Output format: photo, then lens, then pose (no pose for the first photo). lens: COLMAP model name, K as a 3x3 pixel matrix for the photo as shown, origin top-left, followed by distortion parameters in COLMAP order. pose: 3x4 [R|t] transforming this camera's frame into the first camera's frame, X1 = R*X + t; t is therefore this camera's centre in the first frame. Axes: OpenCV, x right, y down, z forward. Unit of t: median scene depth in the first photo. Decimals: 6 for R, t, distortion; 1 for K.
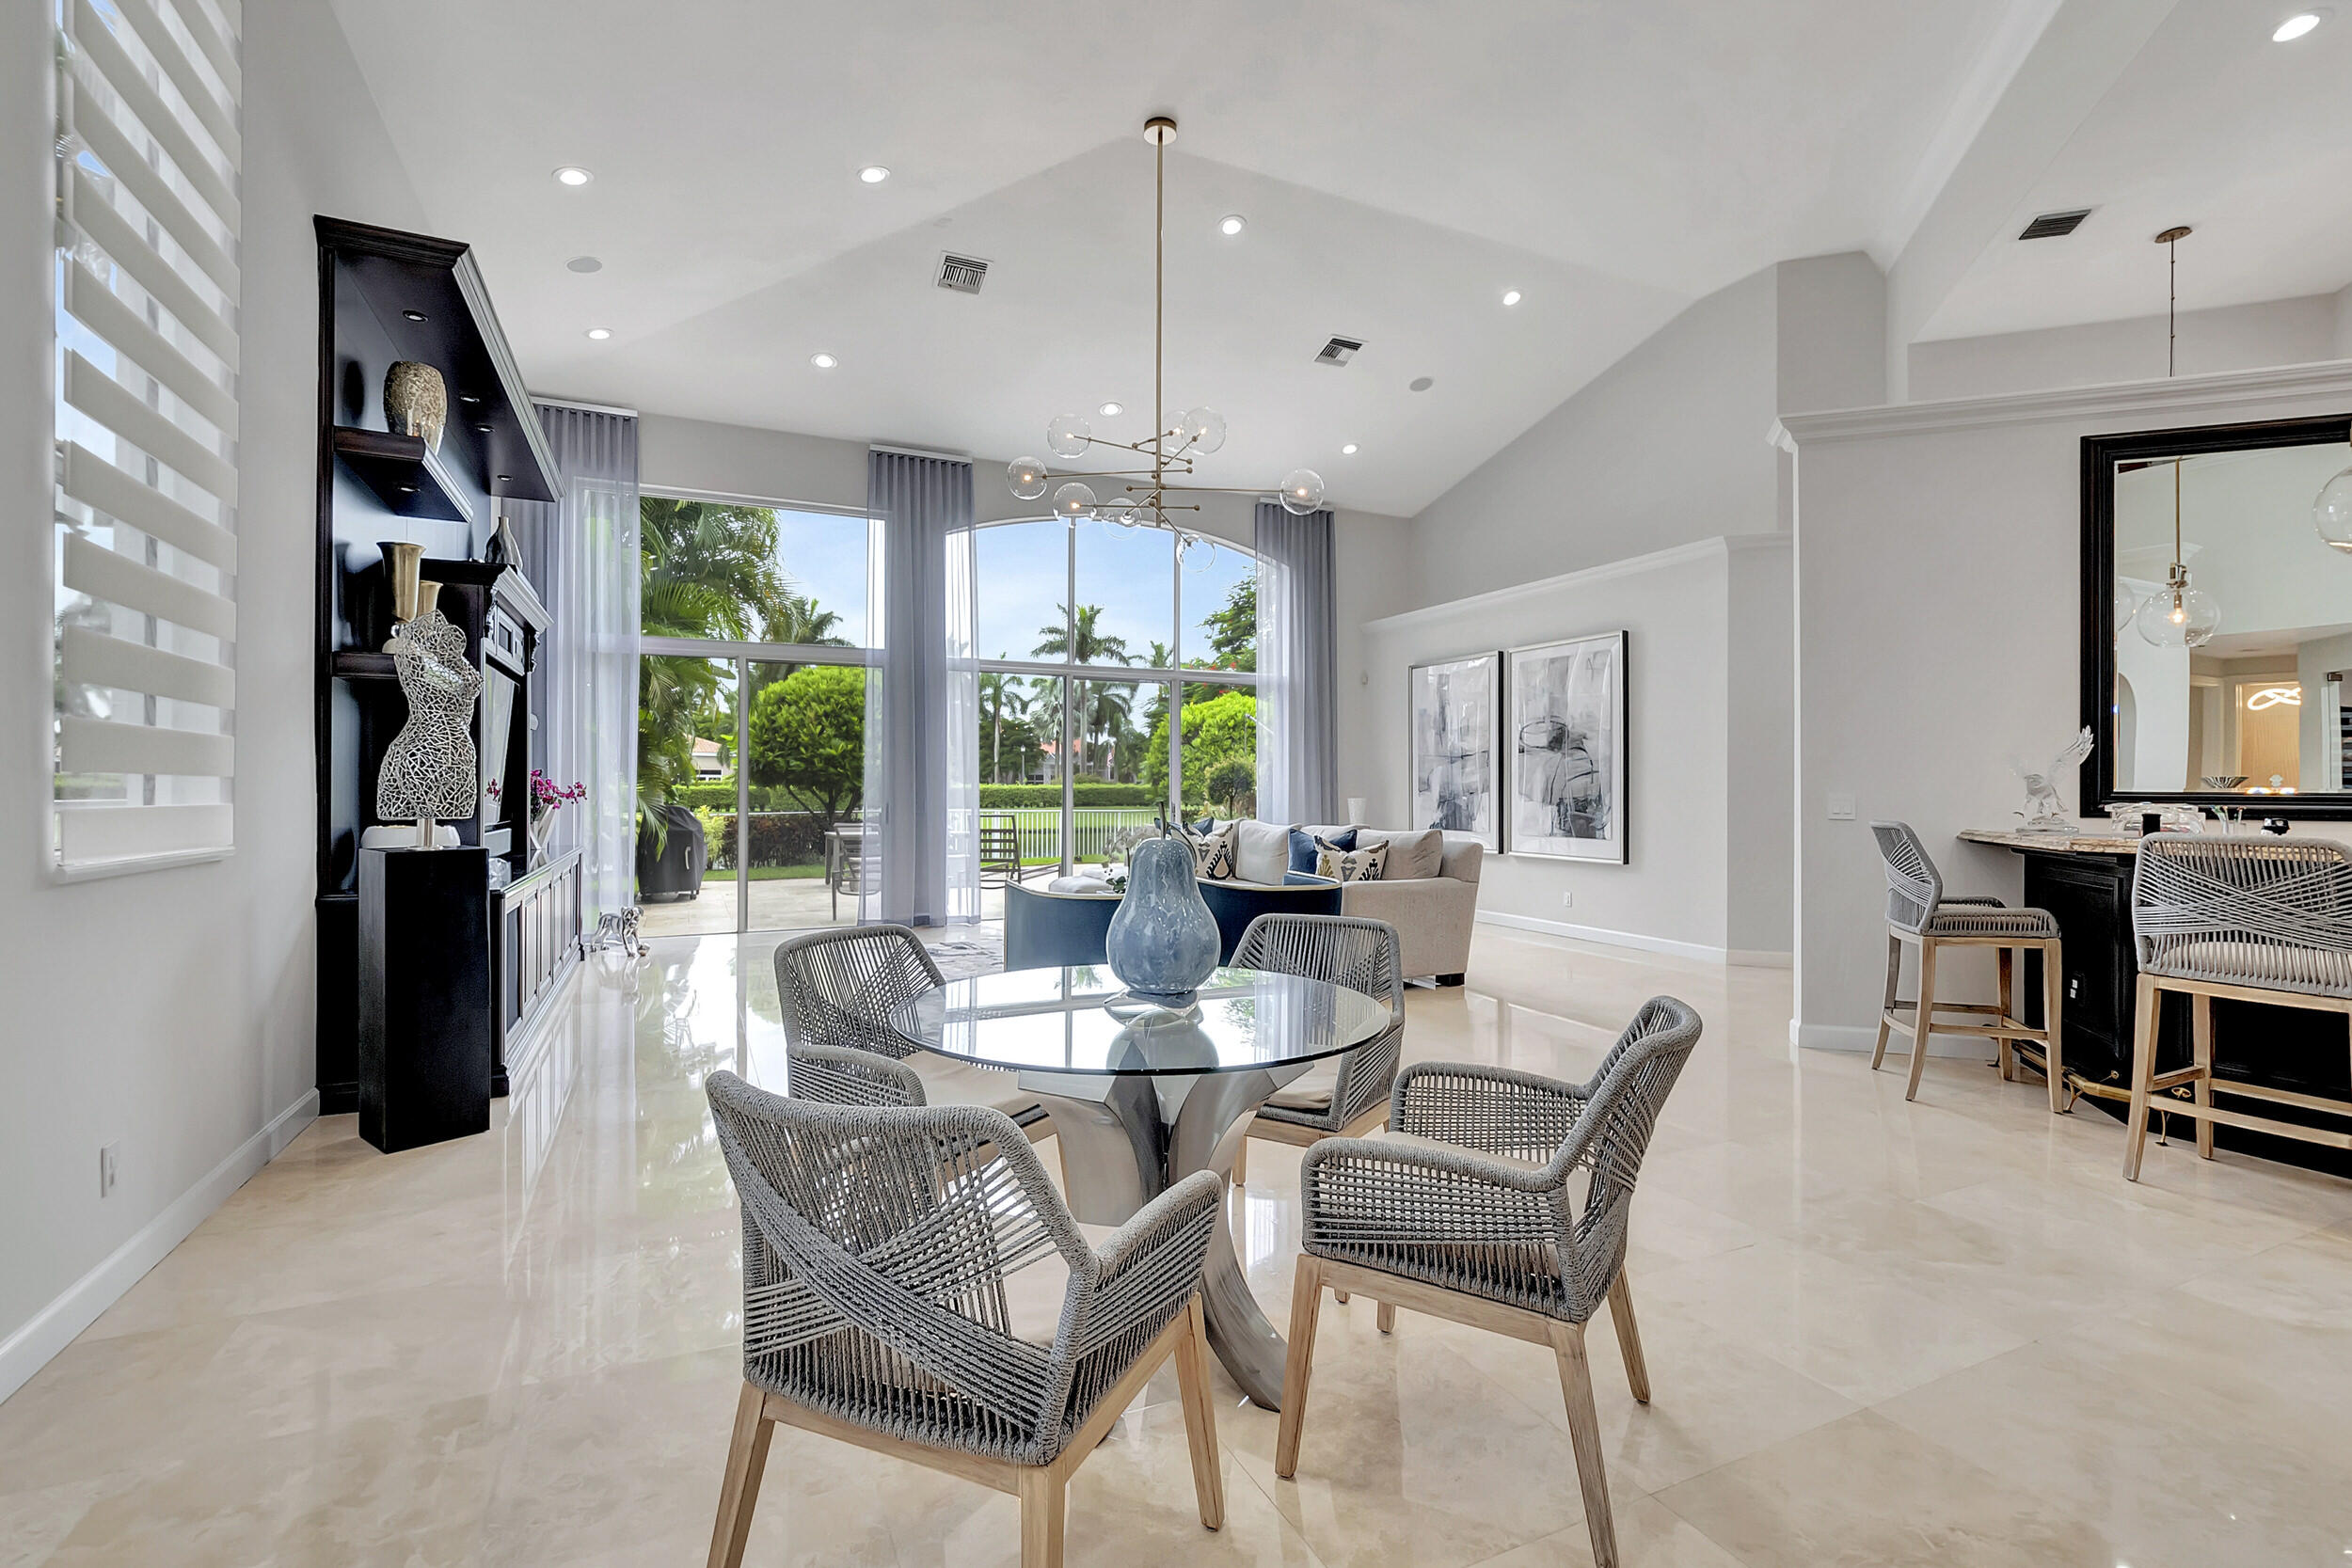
lens RADIAL K [[1044.2, 0, 1170.0], [0, 1044.2, 755.4], [0, 0, 1]] dist [0.000436, 0.000418]
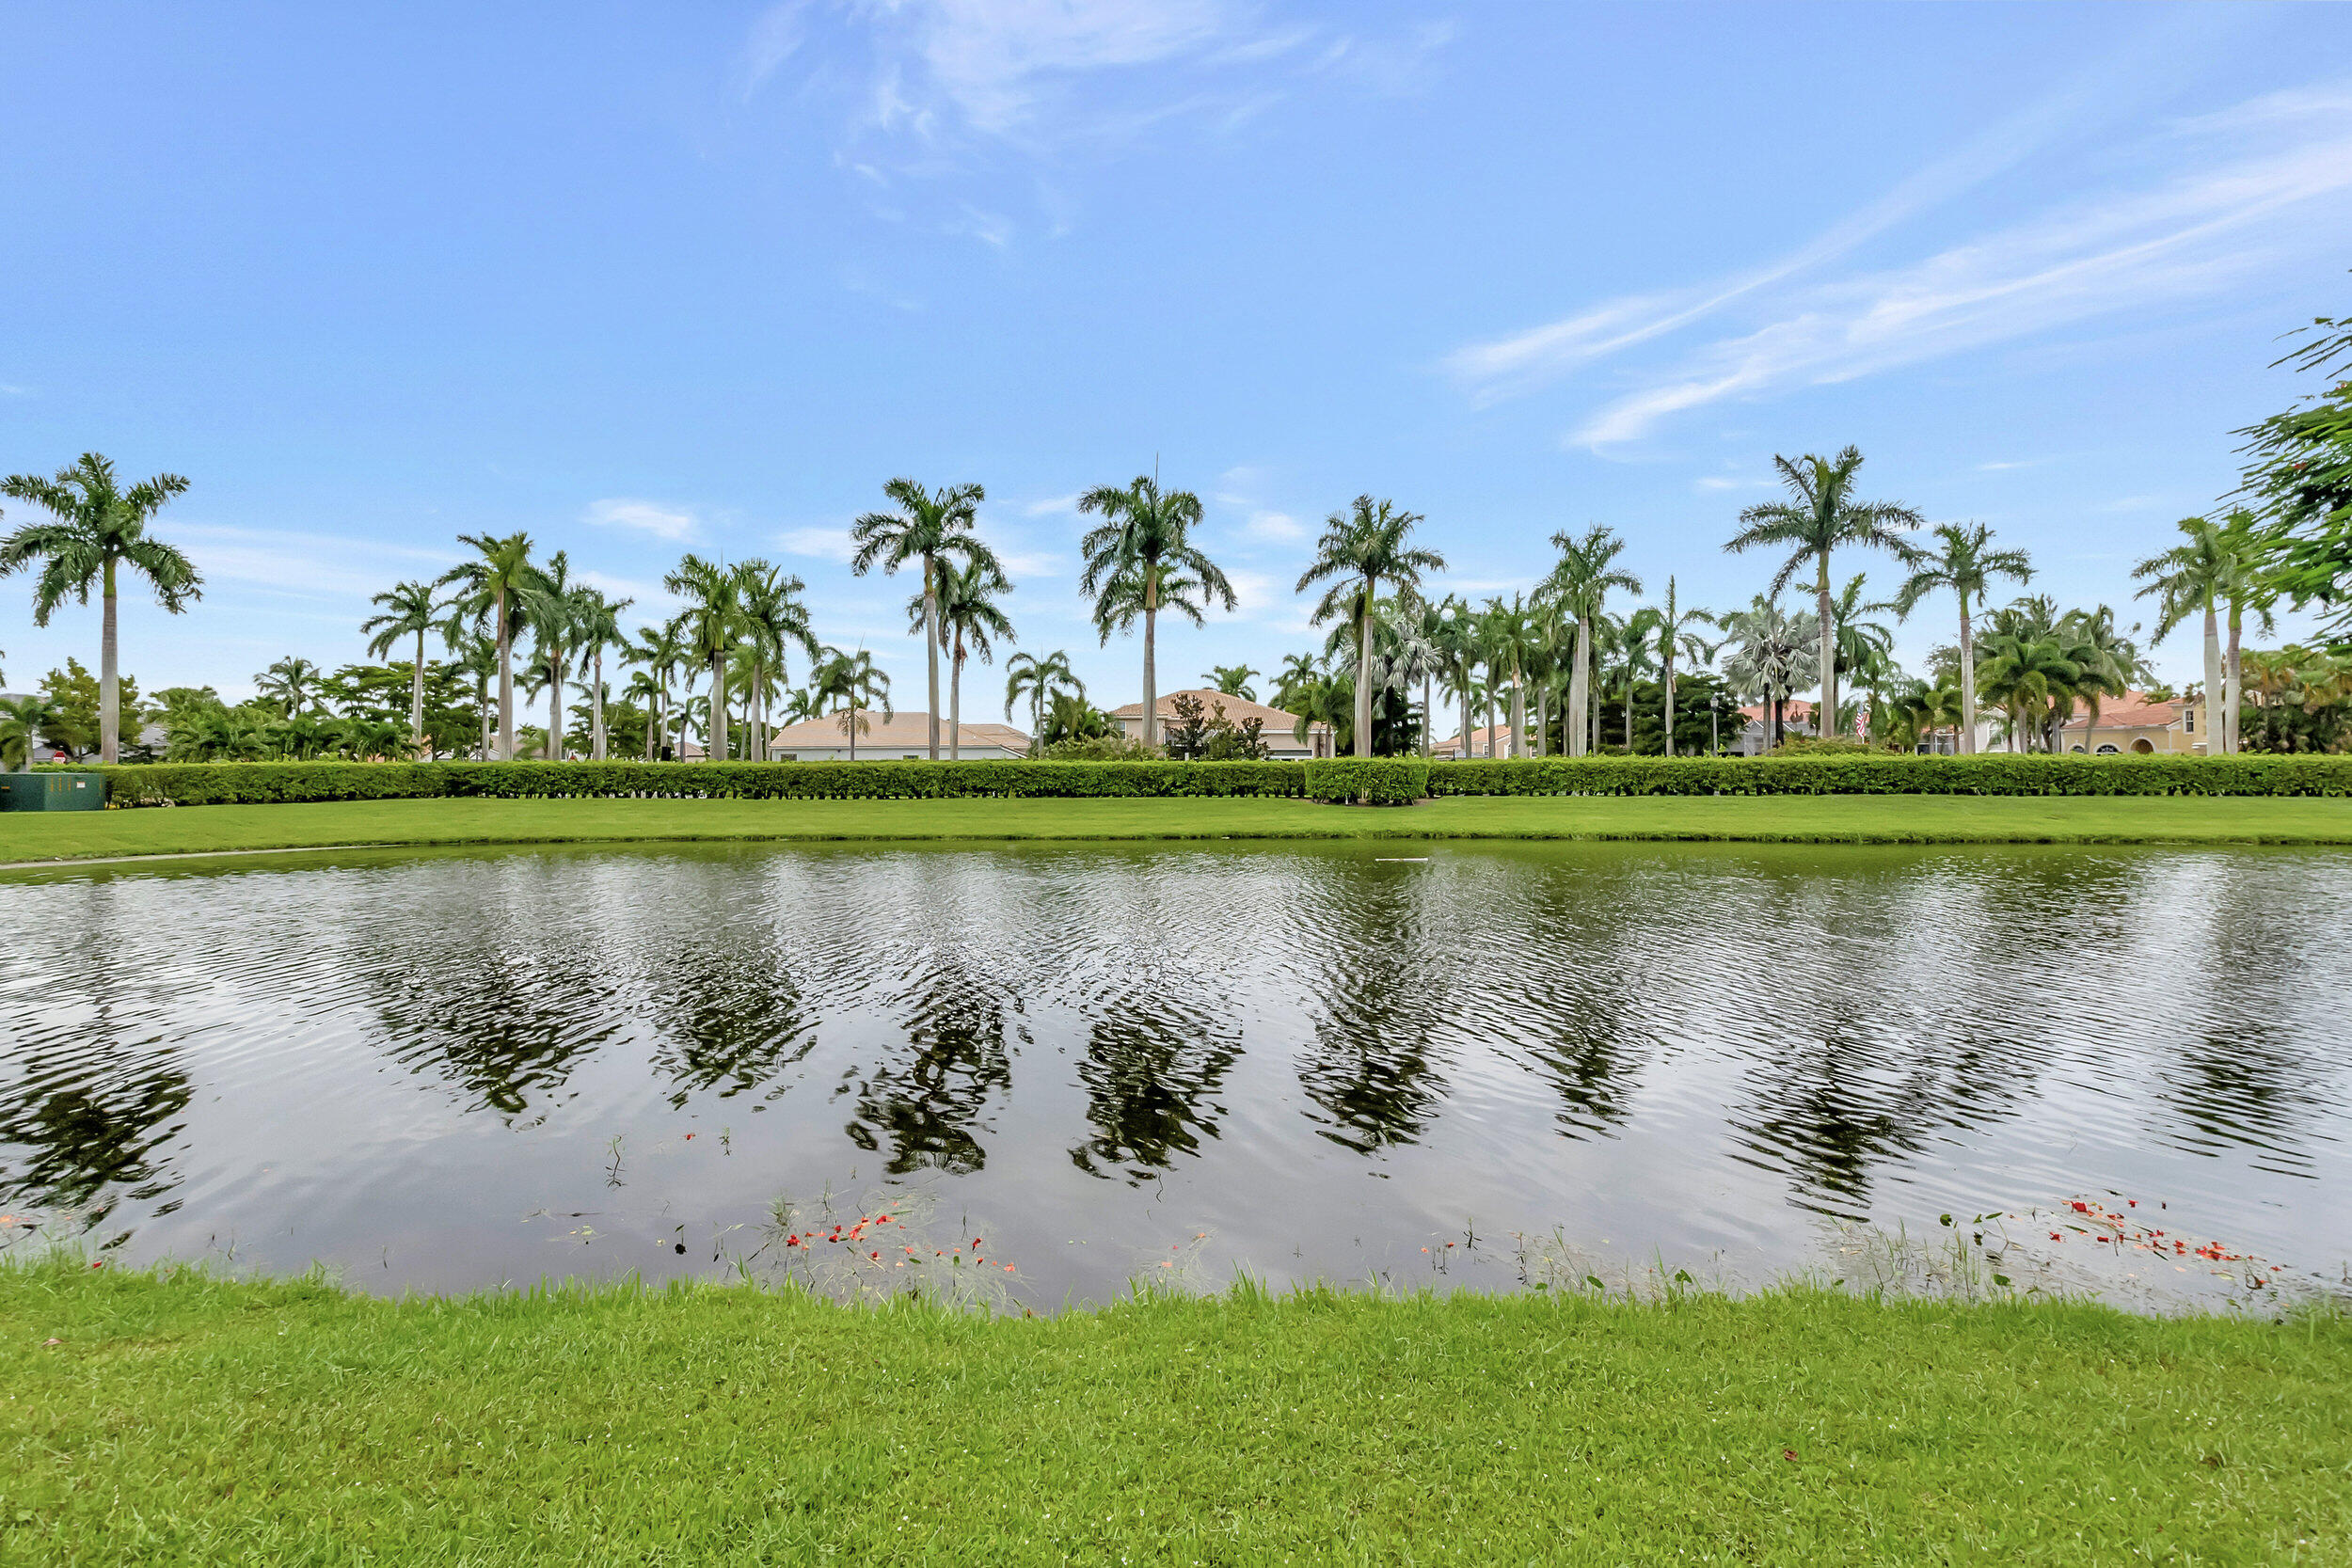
lens RADIAL K [[1039.3, 0, 1171.3], [0, 1039.3, 750.3], [0, 0, 1]] dist [-0.002094, 0.000006]
pose [[0.818677, -0.018469, -0.573957, -0.041219], [0.019900, 0.999795, -0.003787, 0.014417], [0.573909, -0.008321, 0.818877, 0.248530]]
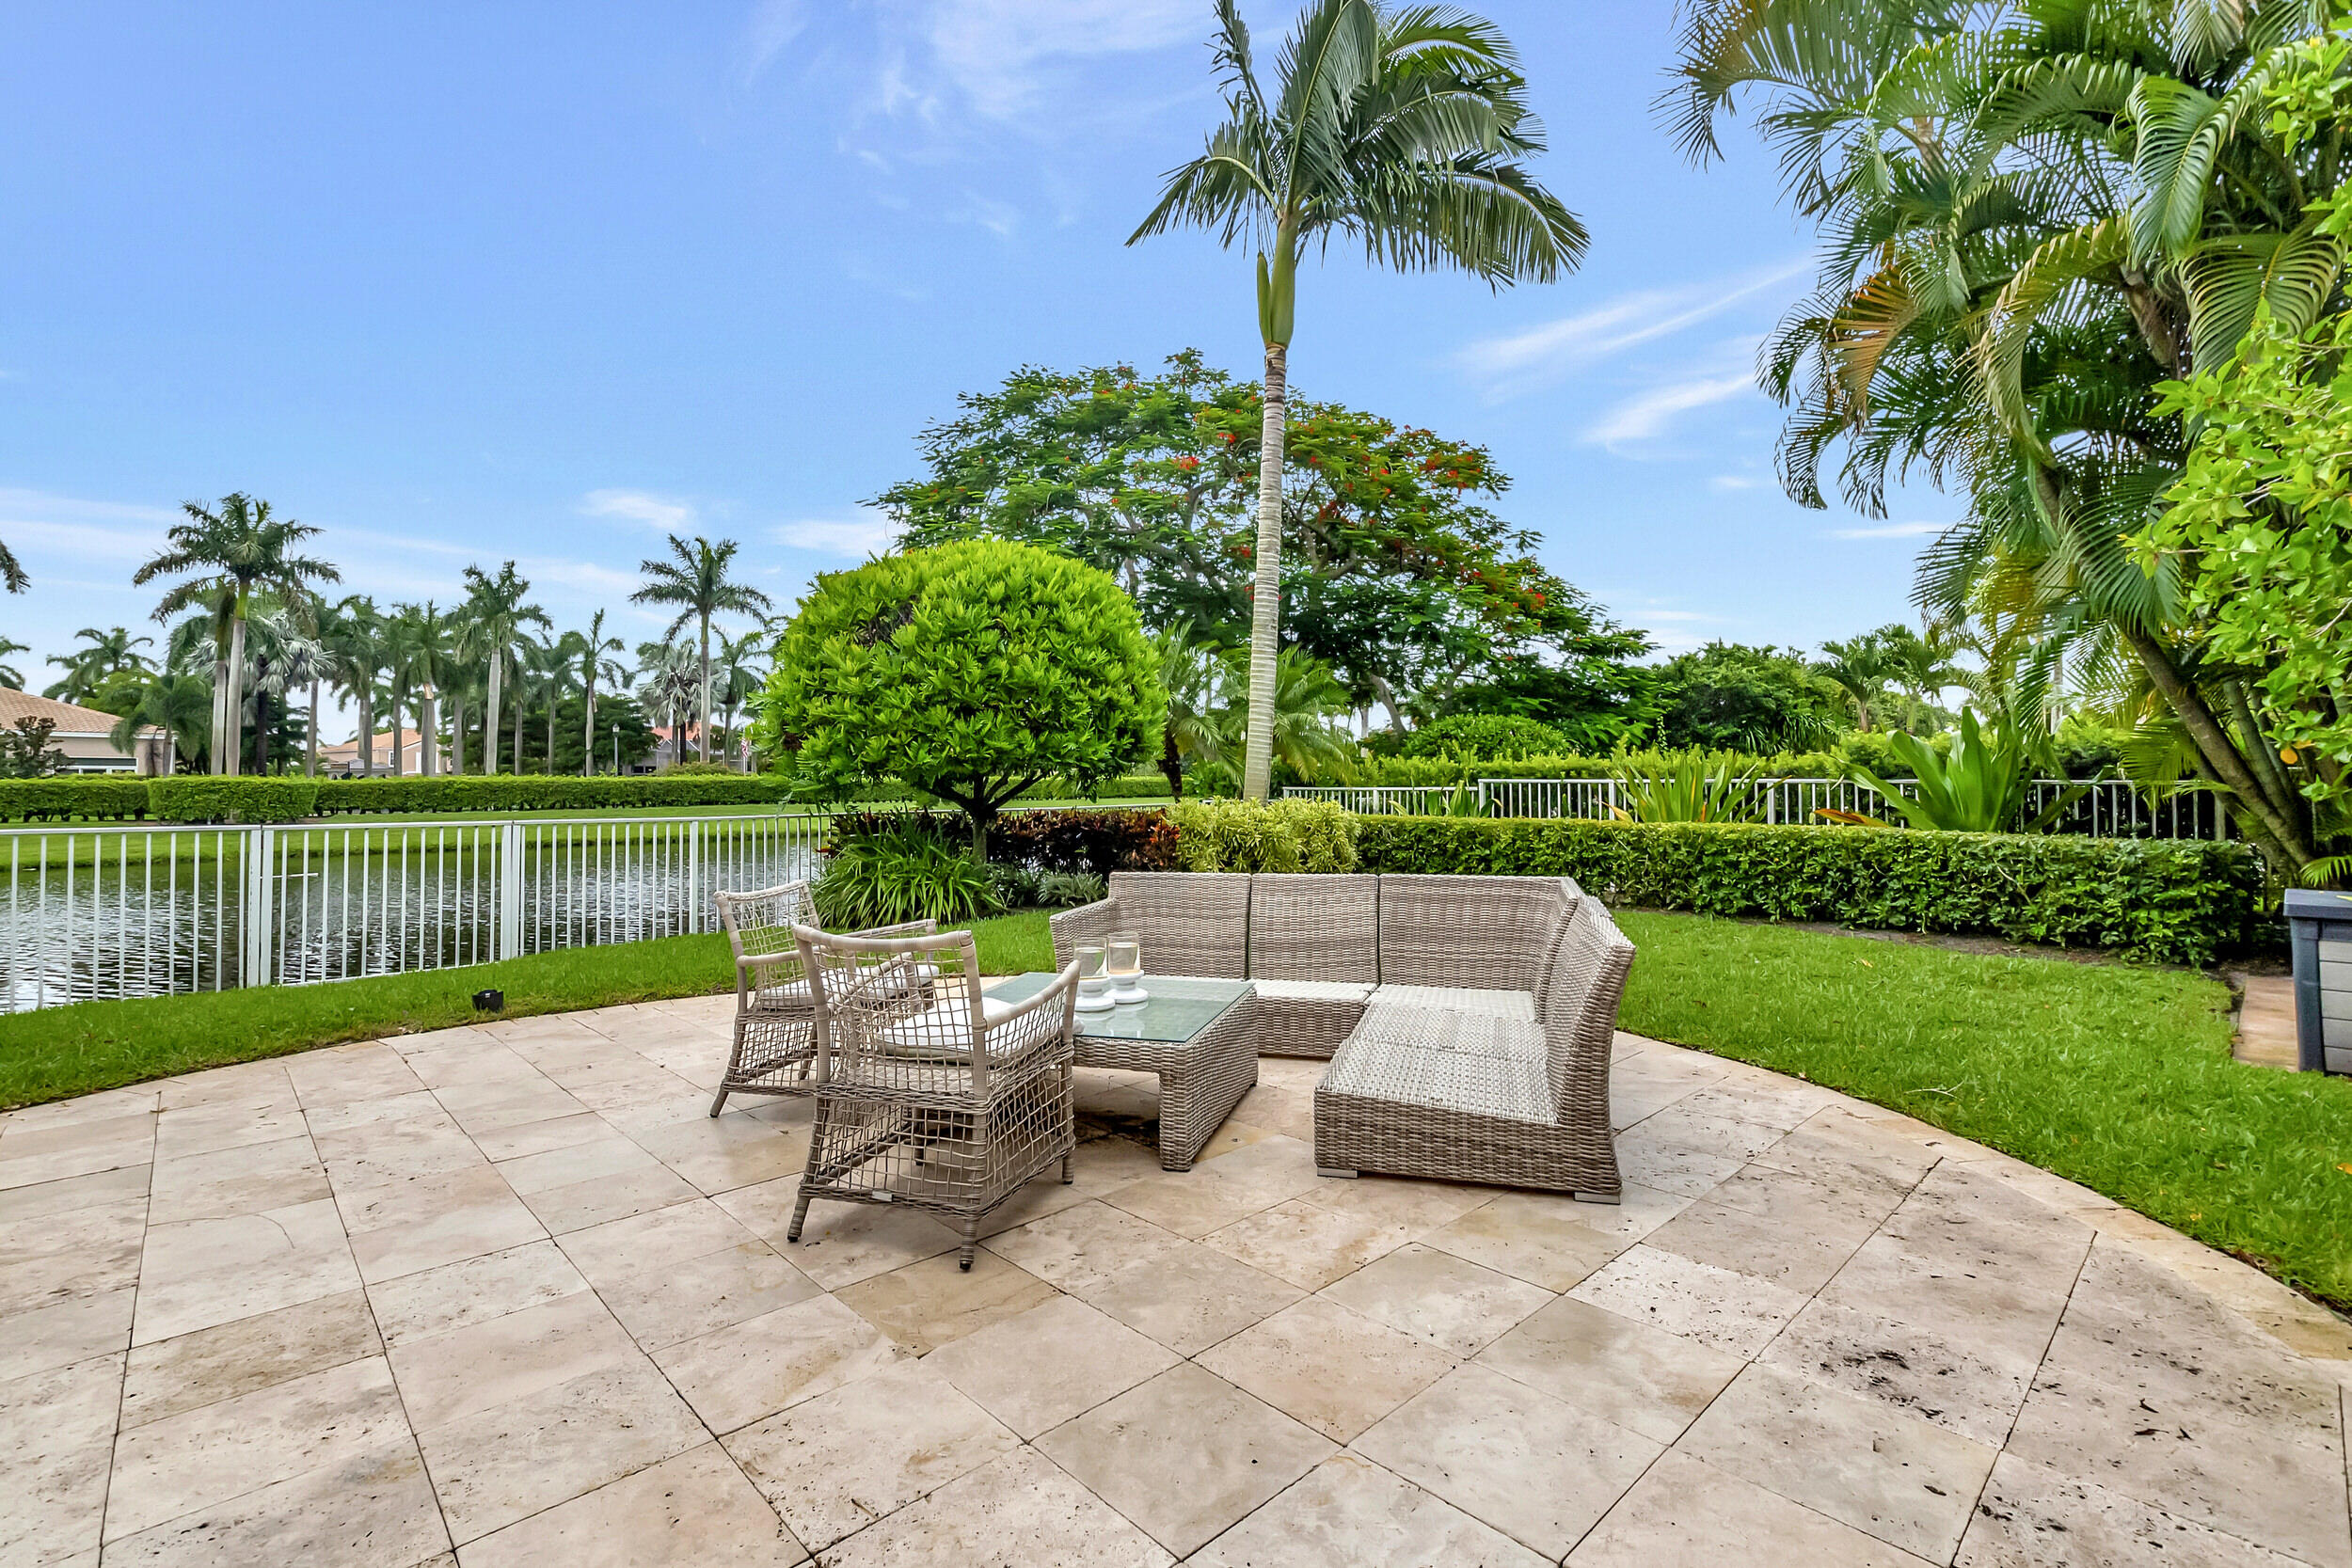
lens RADIAL K [[1055.5, 0, 1165.2], [0, 1055.5, 762.0], [0, 0, 1]] dist [0.000613, 0.000104]
pose [[0.951382, 0.000331, 0.308012, -0.000539], [-0.003739, 0.999938, 0.010476, 0.006223], [-0.307989, -0.011119, 0.951325, 0.133233]]
